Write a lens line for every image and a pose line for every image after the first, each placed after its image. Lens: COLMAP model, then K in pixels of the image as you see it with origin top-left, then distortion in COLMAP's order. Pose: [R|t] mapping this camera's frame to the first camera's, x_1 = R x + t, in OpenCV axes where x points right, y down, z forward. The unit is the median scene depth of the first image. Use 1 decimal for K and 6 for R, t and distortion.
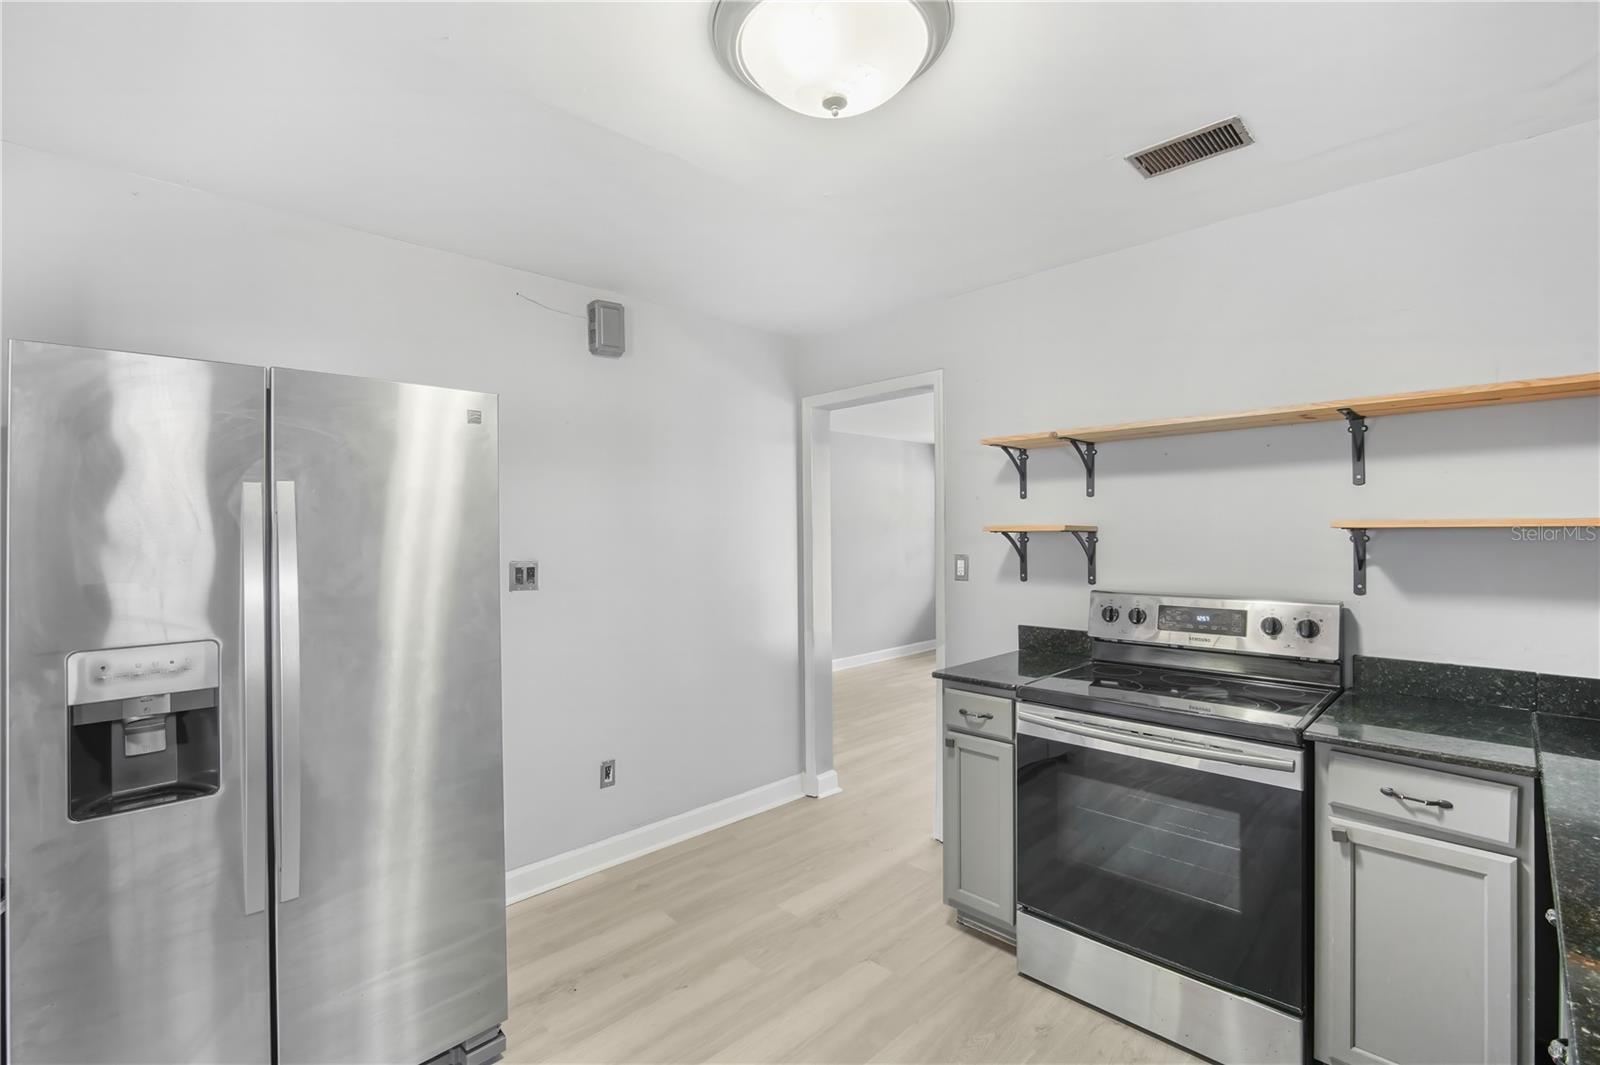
lens RADIAL K [[726.0, 0, 802.7], [0, 726.0, 520.1], [0, 0, 1]] dist [-0.015659, 0.001132]
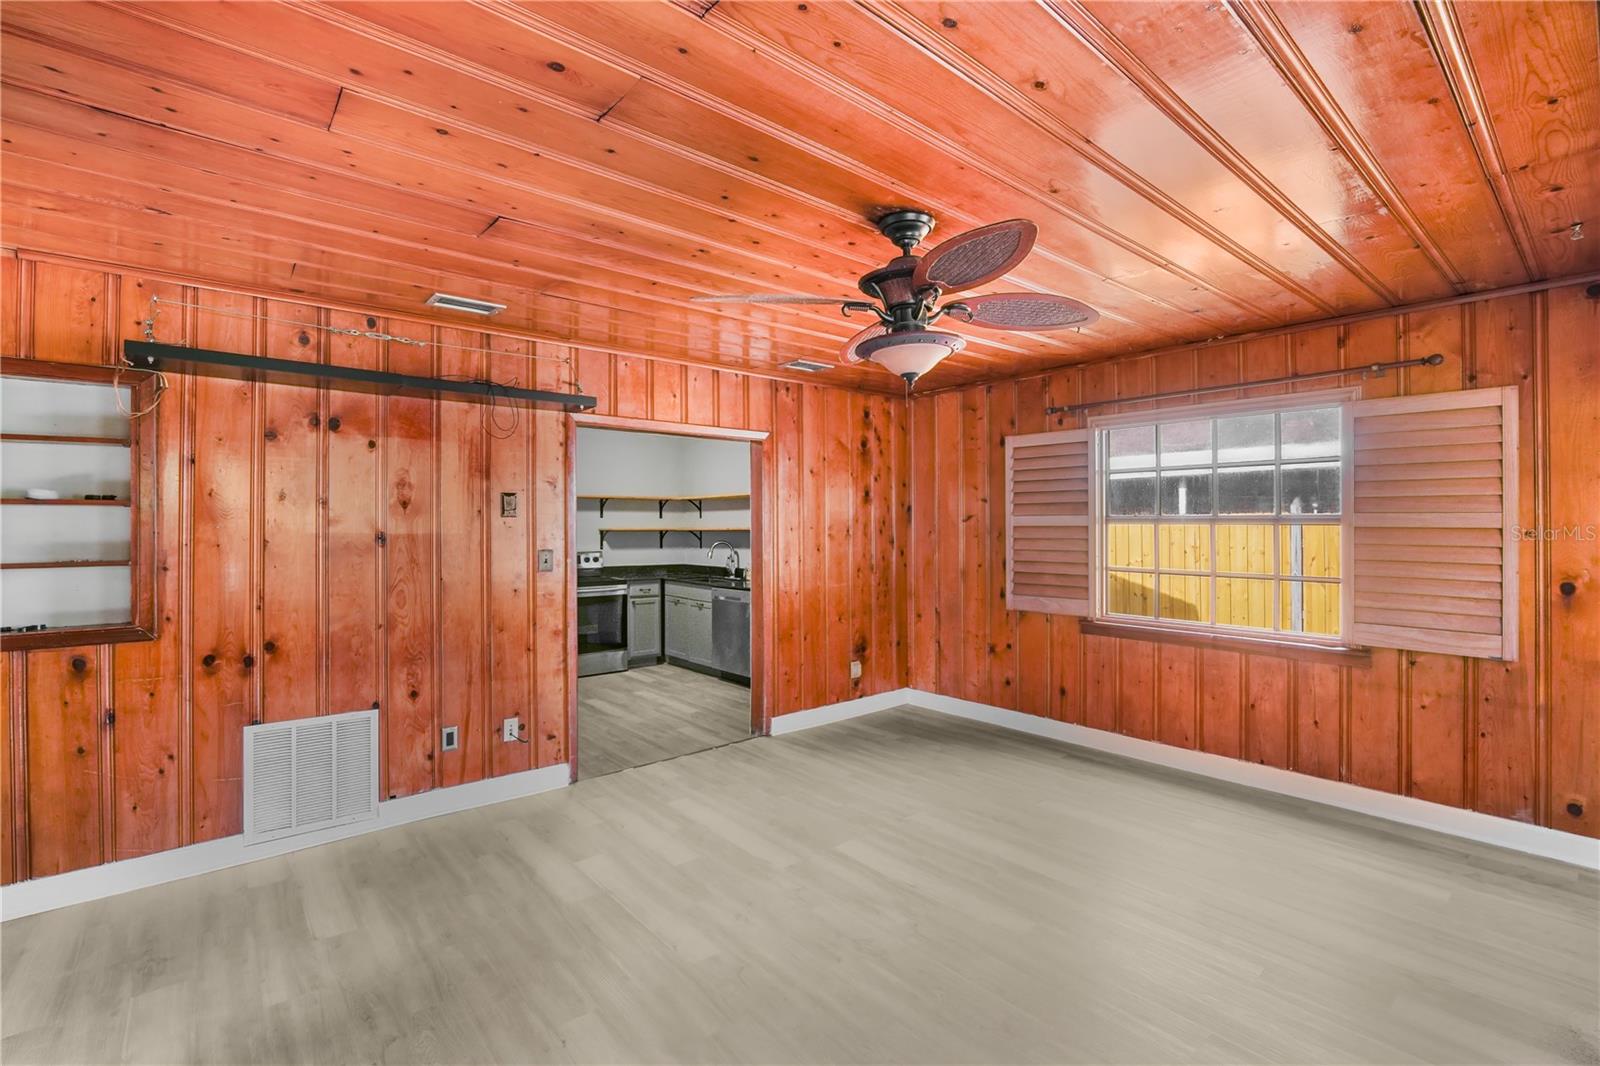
lens RADIAL K [[726.0, 0, 798.1], [0, 726.0, 523.1], [0, 0, 1]] dist [-0.015659, 0.001132]
pose [[0.085491, 0.019855, 0.996141, -2.501304], [-0.010858, 0.999761, -0.018995, 0.029613], [-0.996280, -0.009192, 0.085686, -0.244914]]
